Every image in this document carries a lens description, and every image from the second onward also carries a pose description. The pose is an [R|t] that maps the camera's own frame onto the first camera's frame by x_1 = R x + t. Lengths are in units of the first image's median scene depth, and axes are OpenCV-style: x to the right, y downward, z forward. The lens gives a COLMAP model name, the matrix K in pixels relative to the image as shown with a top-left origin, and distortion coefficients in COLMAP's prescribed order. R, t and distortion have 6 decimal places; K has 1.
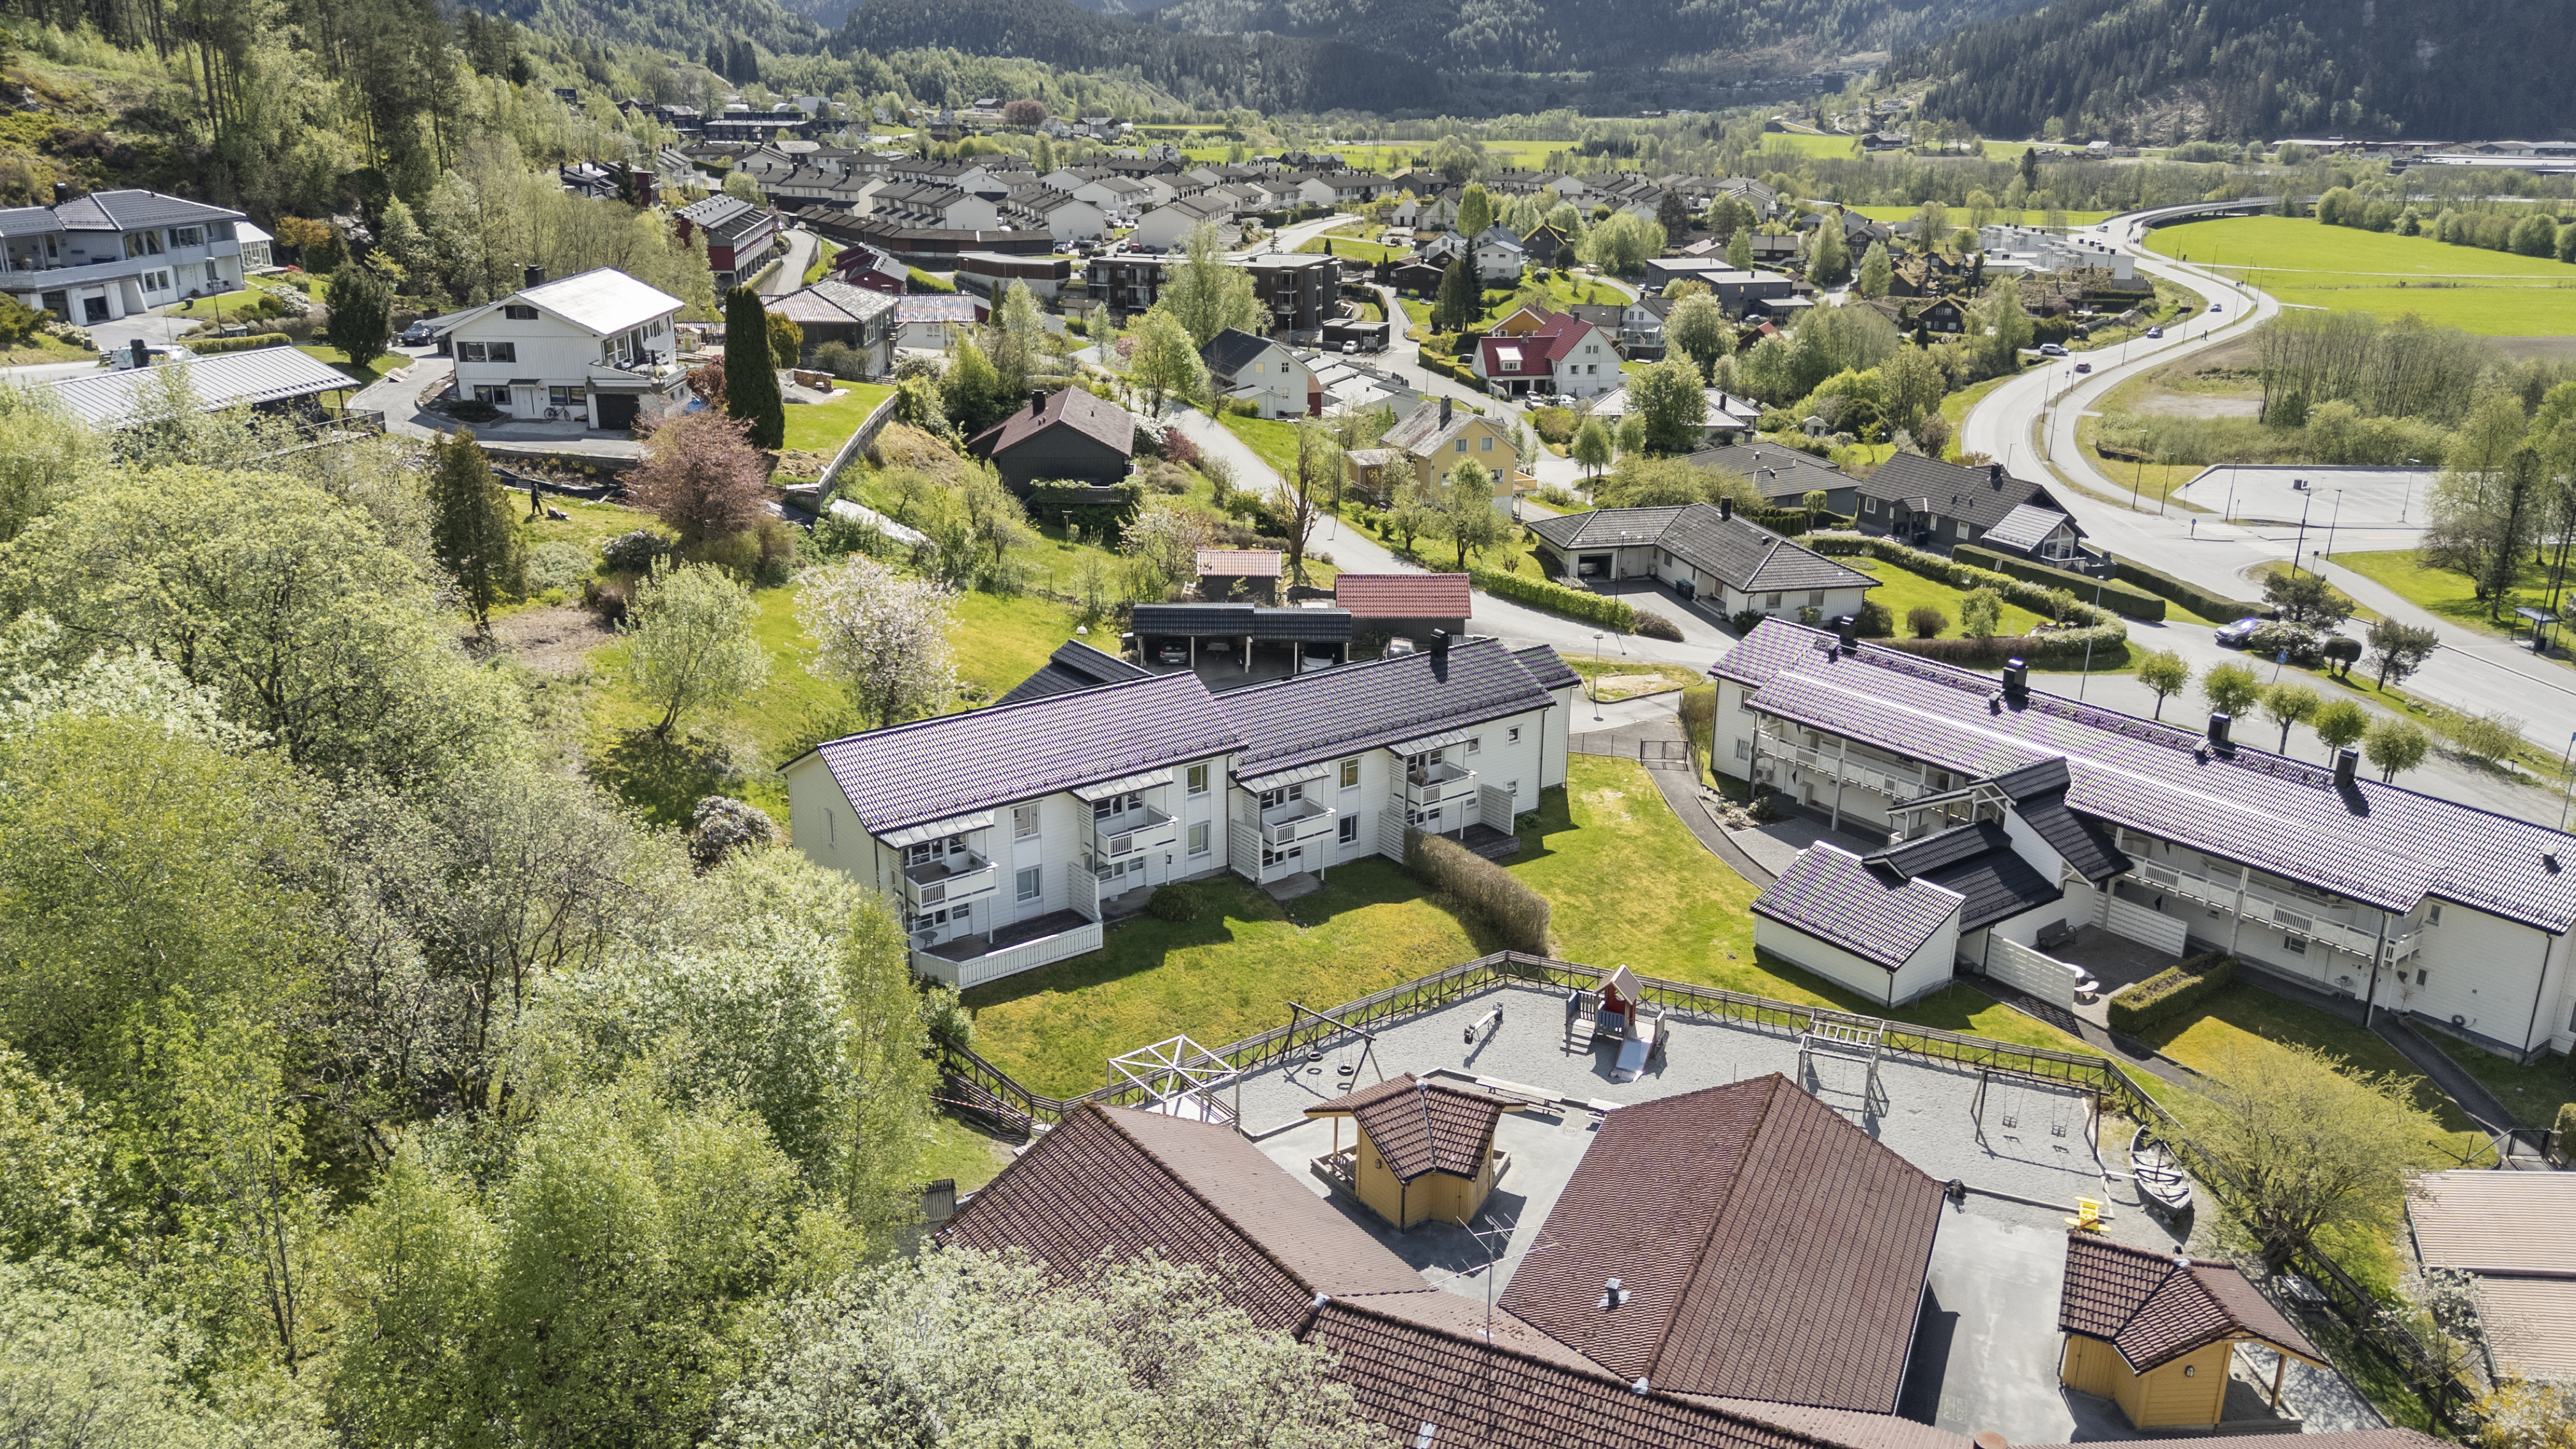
lens RADIAL K [[1887.8, 0, 1288.0], [0, 1887.8, 724.5], [0, 0, 1]] dist [0.074472, -0.062954]
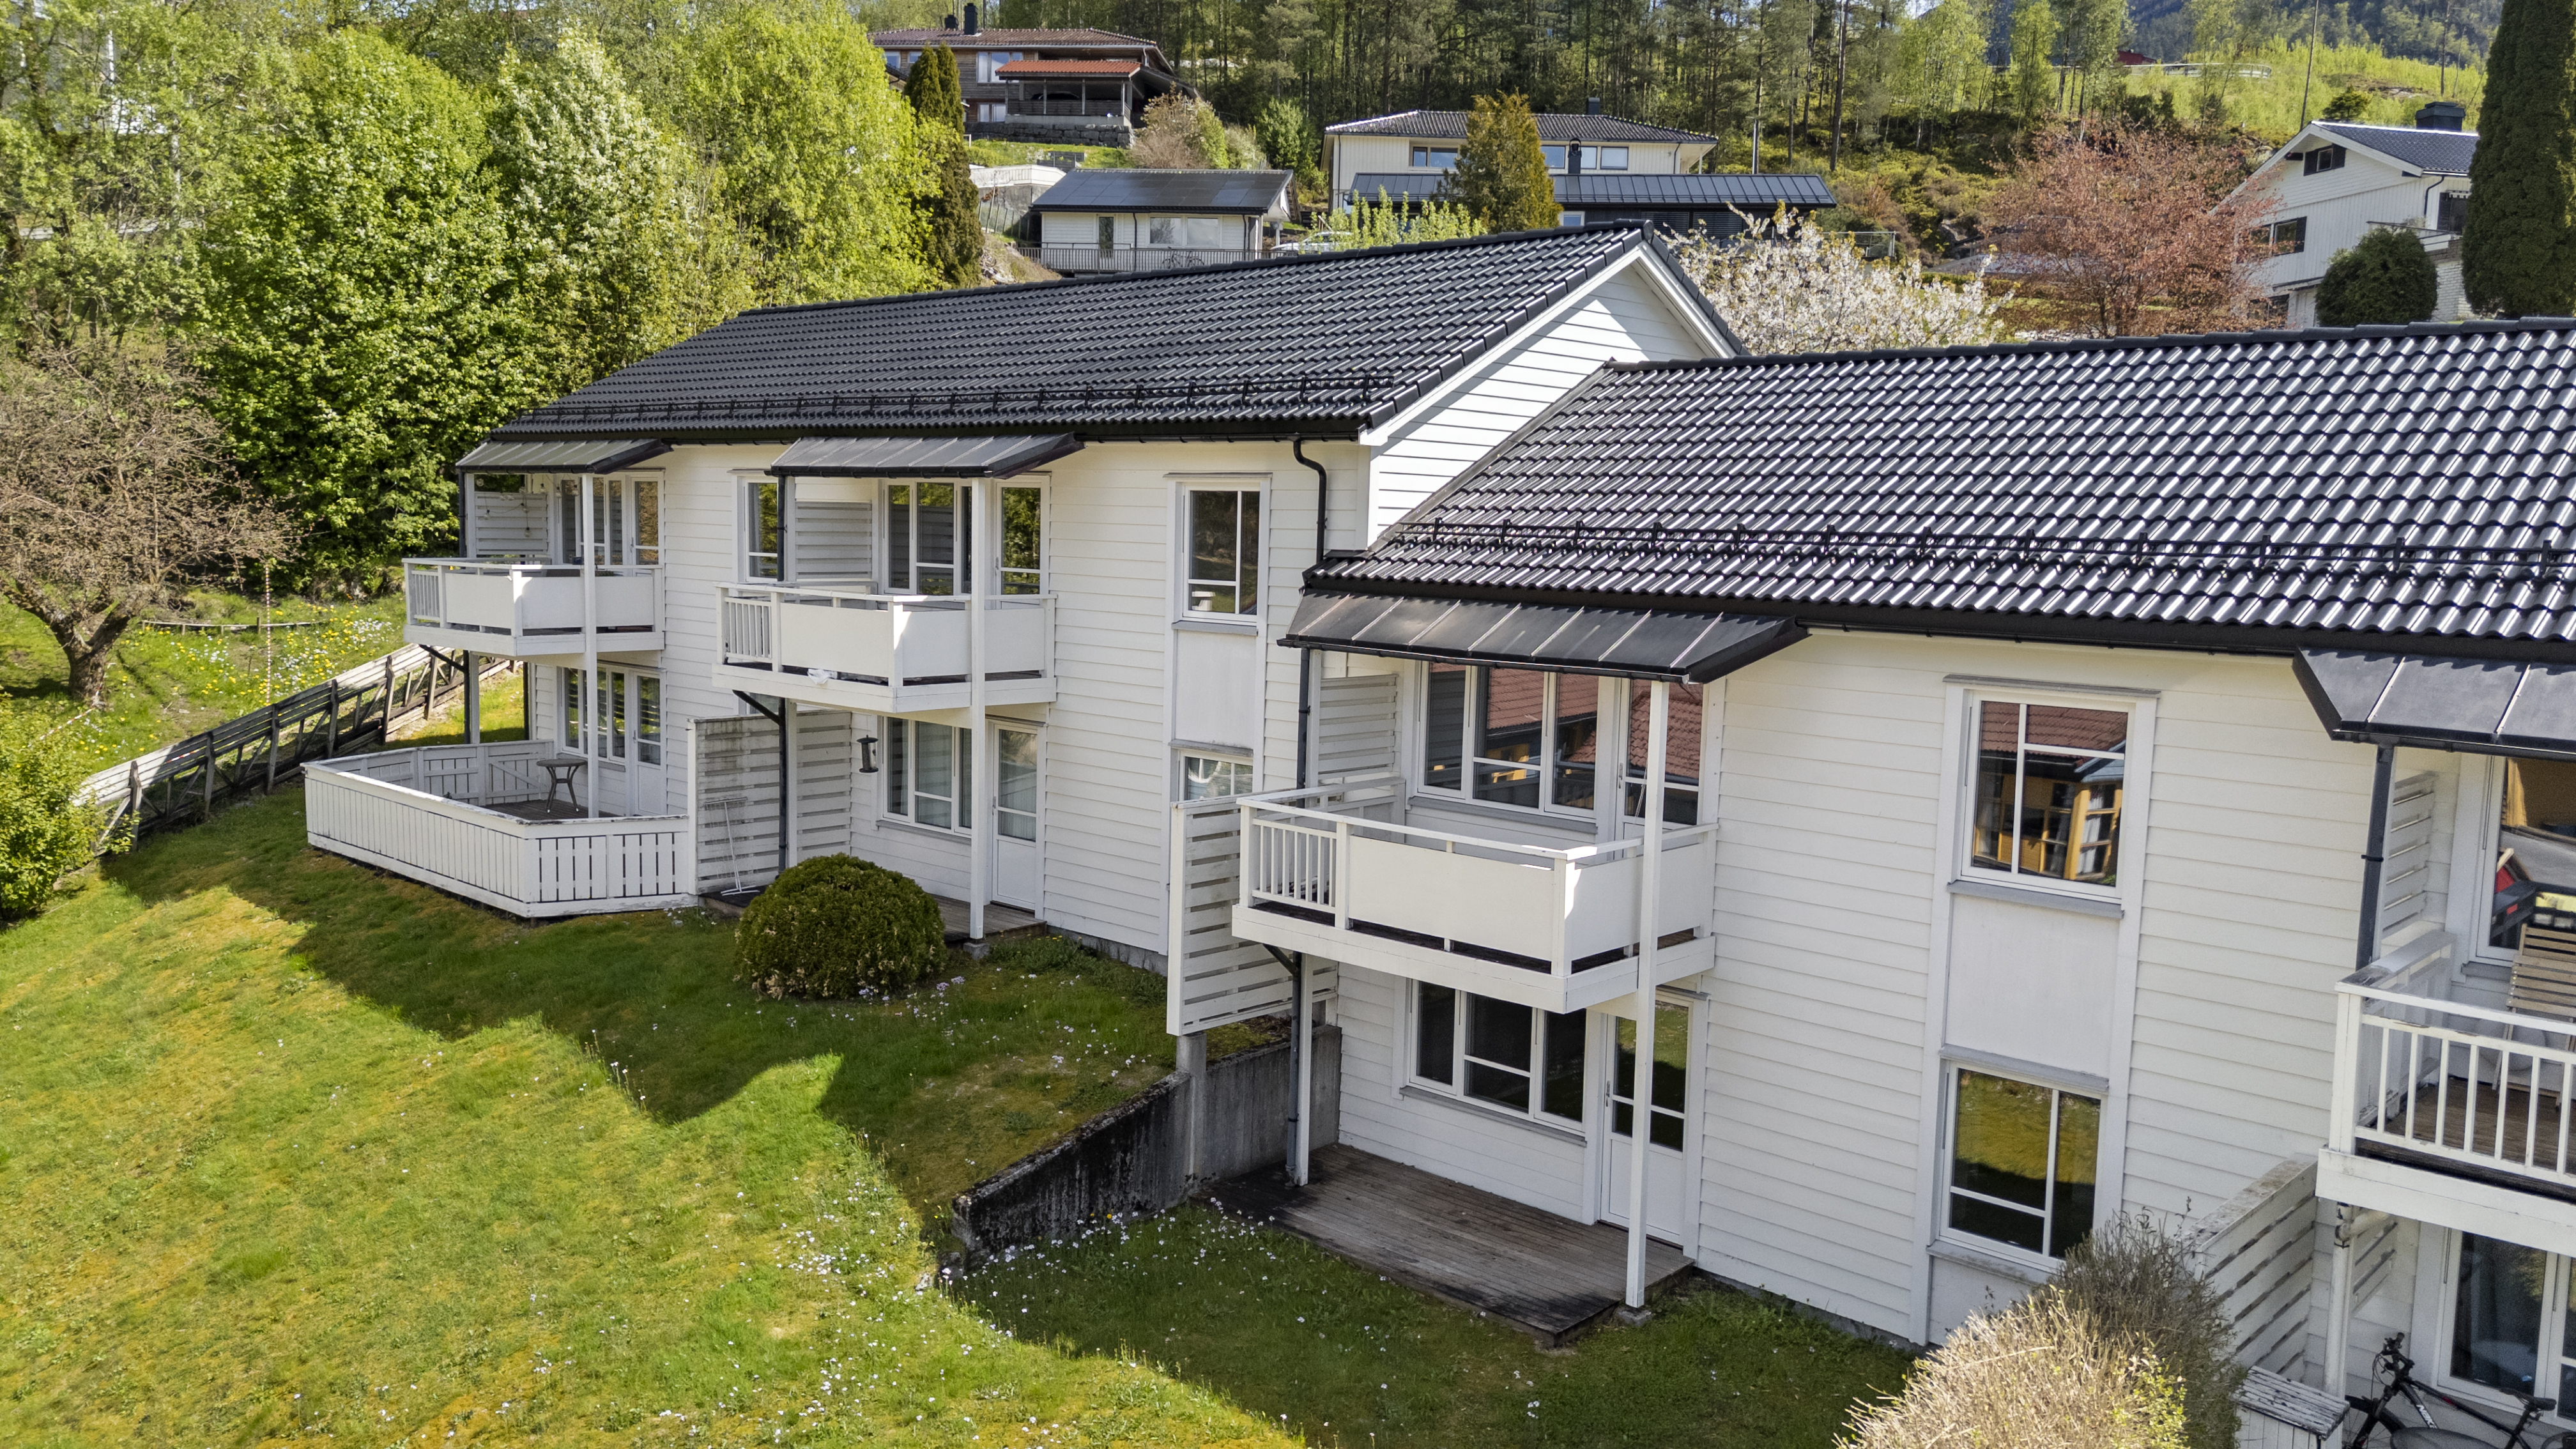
lens RADIAL K [[1887.8, 0, 1288.0], [0, 1887.8, 724.5], [0, 0, 1]] dist [0.074472, -0.062954]
pose [[0.173196, 0.100705, -0.979725, 0.165088], [-0.335099, 0.941435, 0.037530, 0.033671], [0.926127, 0.321805, 0.196799, 0.849952]]
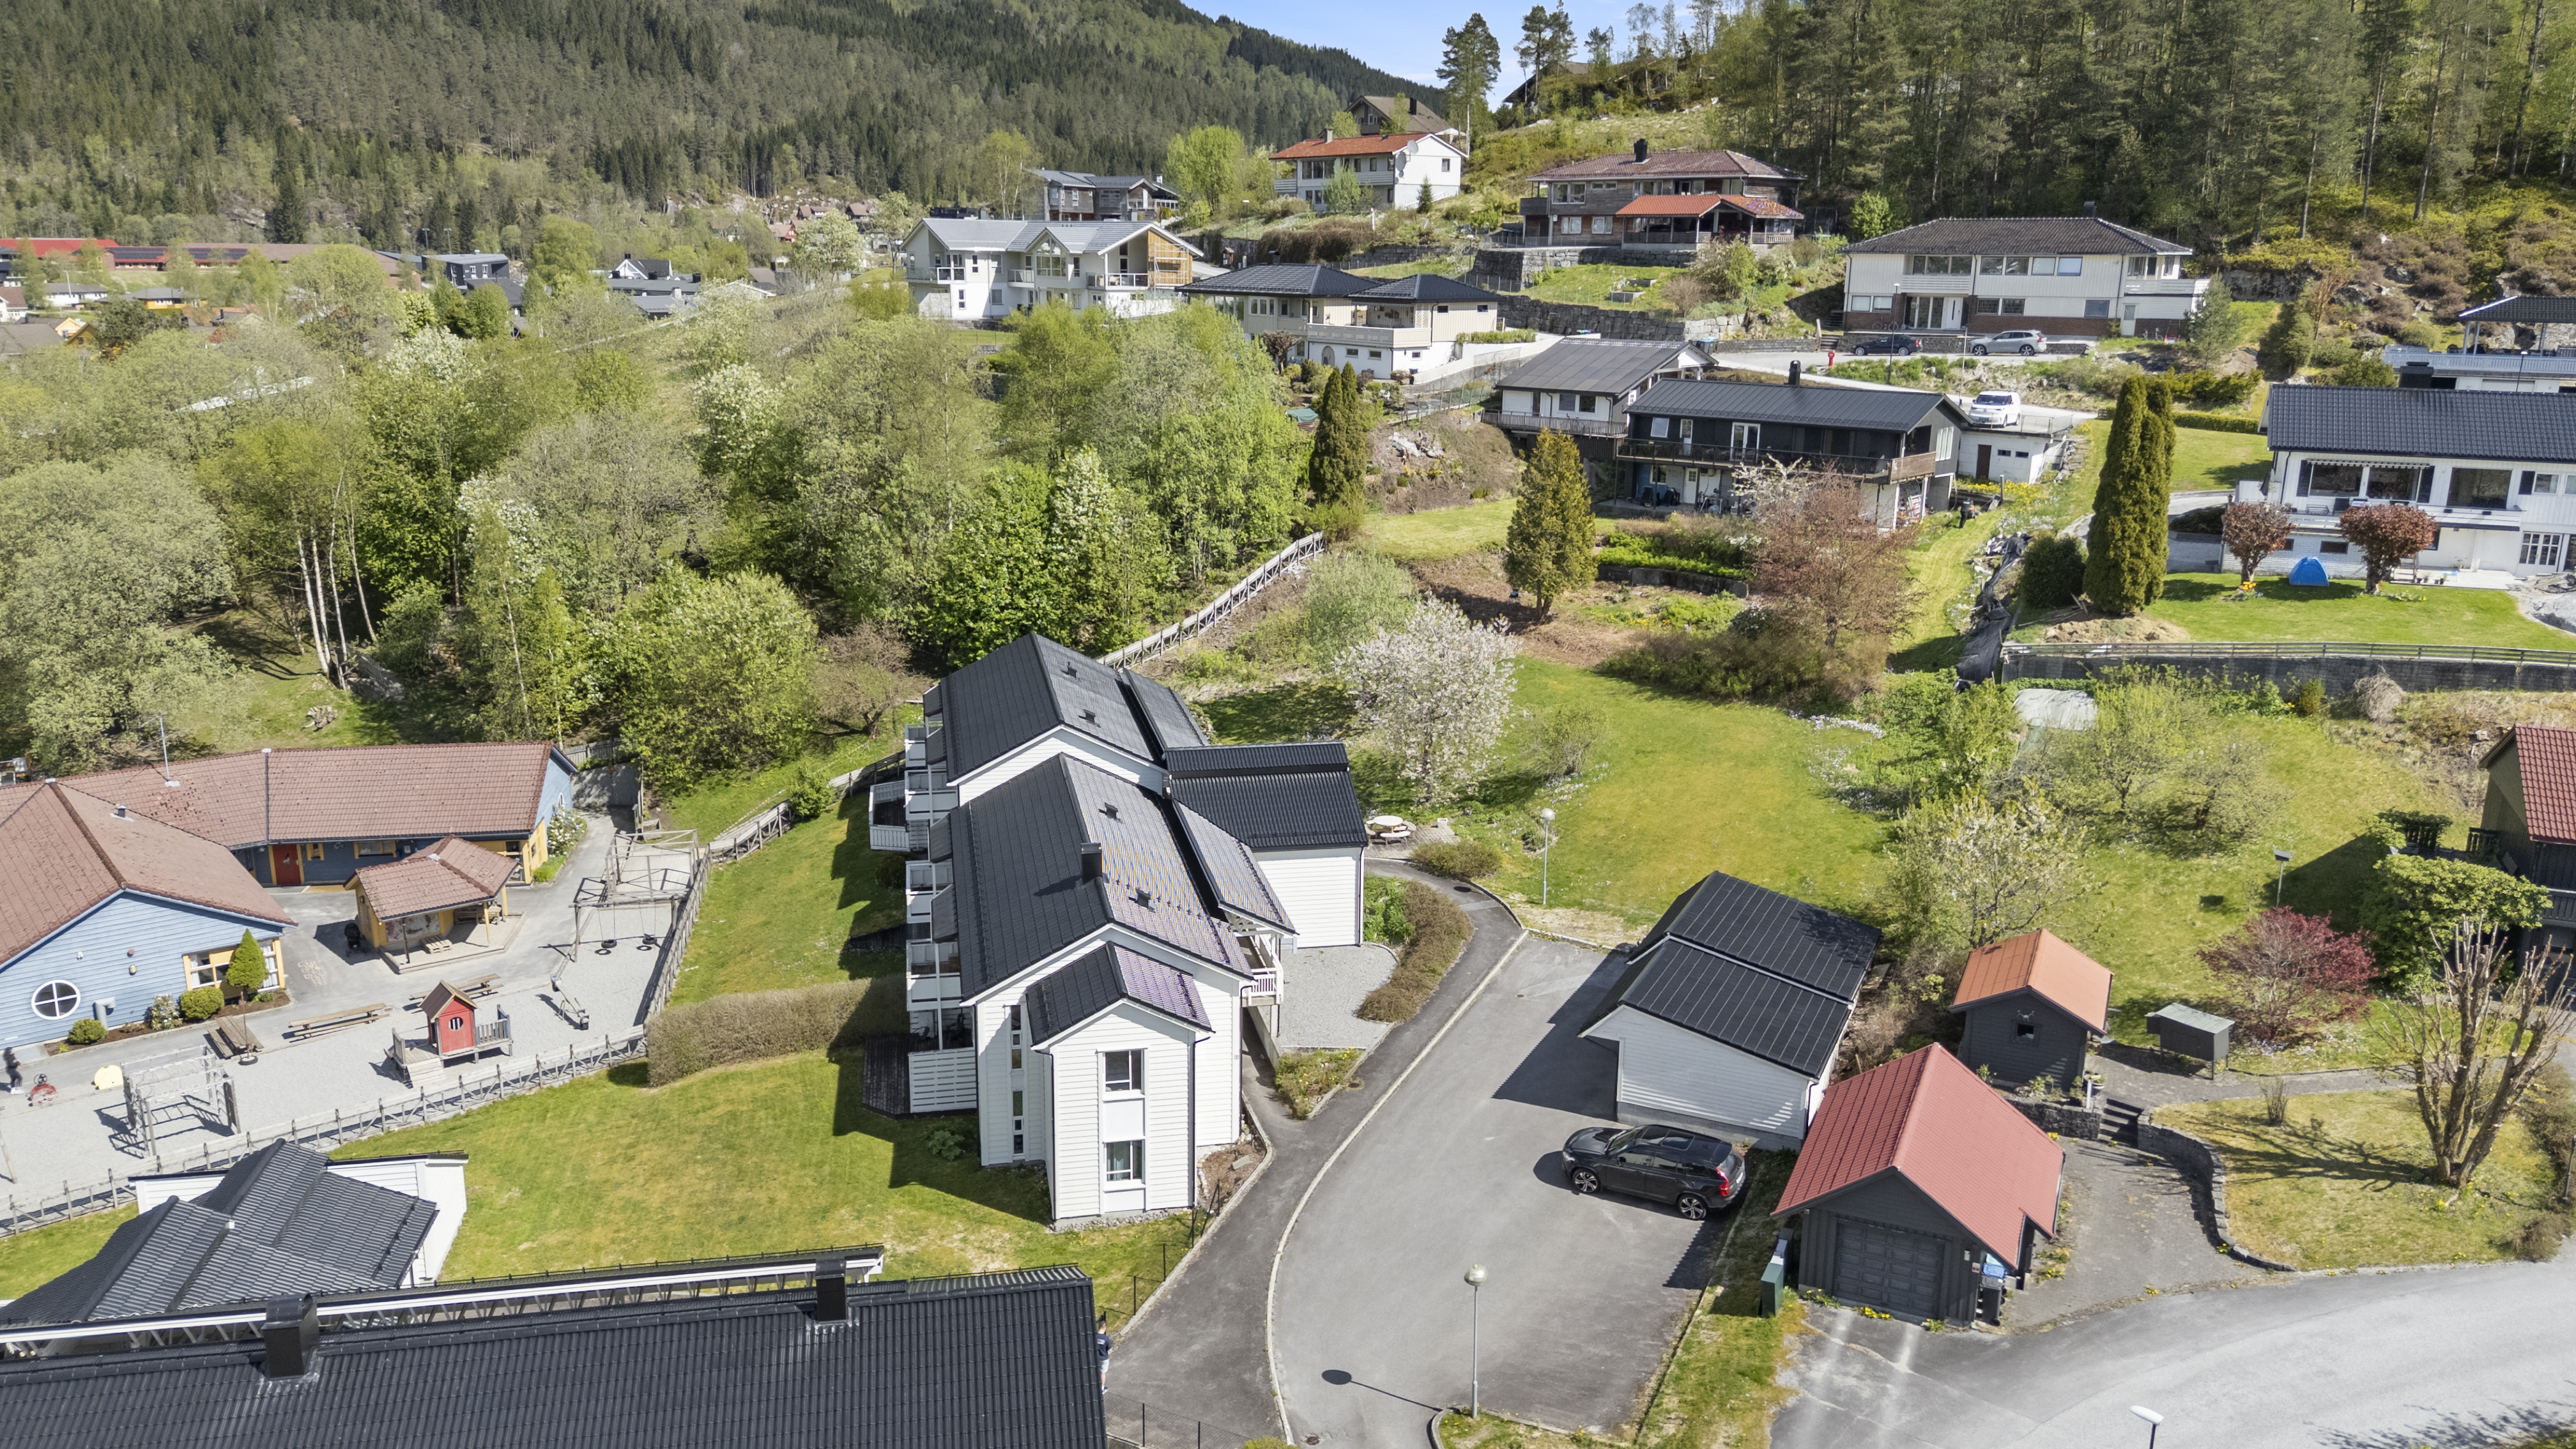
lens RADIAL K [[1887.8, 0, 1288.0], [0, 1887.8, 724.5], [0, 0, 1]] dist [0.074472, -0.062954]
pose [[-0.437713, 0.207506, -0.874842, 0.612390], [-0.299238, 0.883915, 0.359377, -0.340144], [0.847858, 0.419090, -0.324807, 1.253965]]
